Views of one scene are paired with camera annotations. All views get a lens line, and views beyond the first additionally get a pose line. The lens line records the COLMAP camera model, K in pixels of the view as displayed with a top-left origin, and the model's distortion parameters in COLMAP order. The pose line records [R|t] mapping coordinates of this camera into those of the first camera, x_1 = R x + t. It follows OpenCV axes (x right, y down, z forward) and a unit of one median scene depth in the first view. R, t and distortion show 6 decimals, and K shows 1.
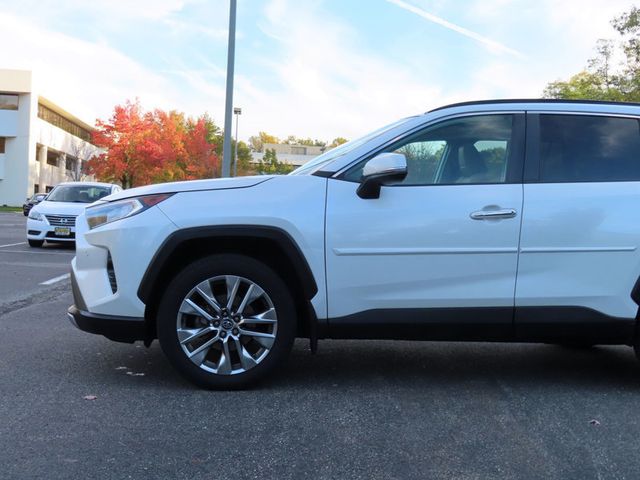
lens RADIAL K [[761.0, 0, 318.6], [0, 761.0, 238.2], [0, 0, 1]] dist [-0.012090, 0.000000]
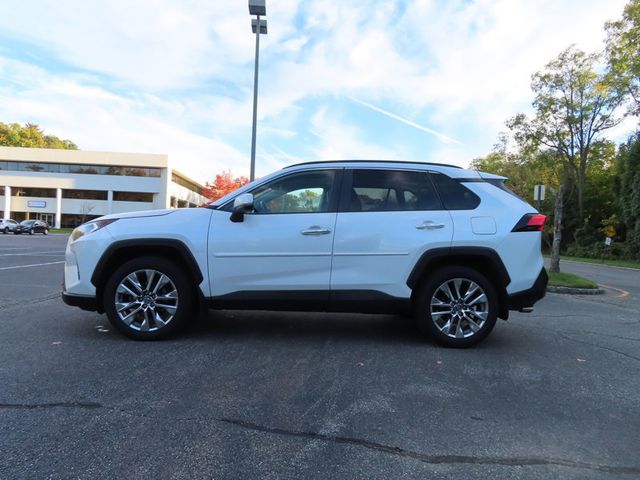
lens RADIAL K [[446.6, 0, 321.7], [0, 446.6, 238.6], [0, 0, 1]] dist [-0.010295, 0.007924]
pose [[0.998949, -0.000819, -0.045825, 0.283822], [-0.000519, 0.999575, -0.029164, 0.010375], [0.045829, 0.029157, 0.998524, 0.066595]]
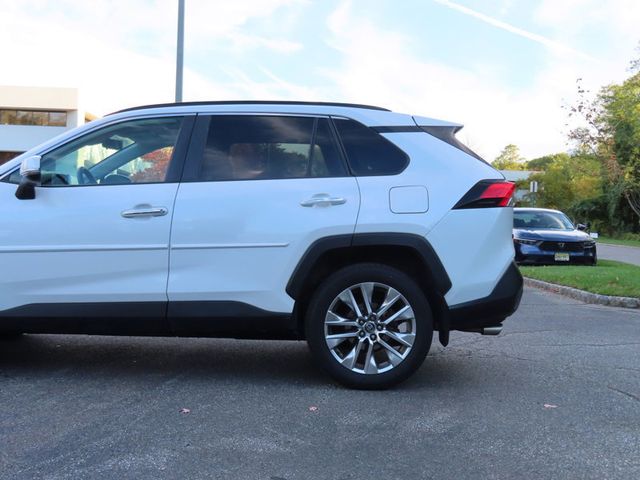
lens RADIAL K [[761.0, 0, 320.6], [0, 761.0, 245.6], [0, 0, 1]] dist [-0.012090, 0.000000]
pose [[0.996352, -0.010671, -0.084664, 0.556821], [0.010384, 0.999939, -0.003837, 0.020347], [0.084700, 0.002944, 0.996402, -0.017874]]
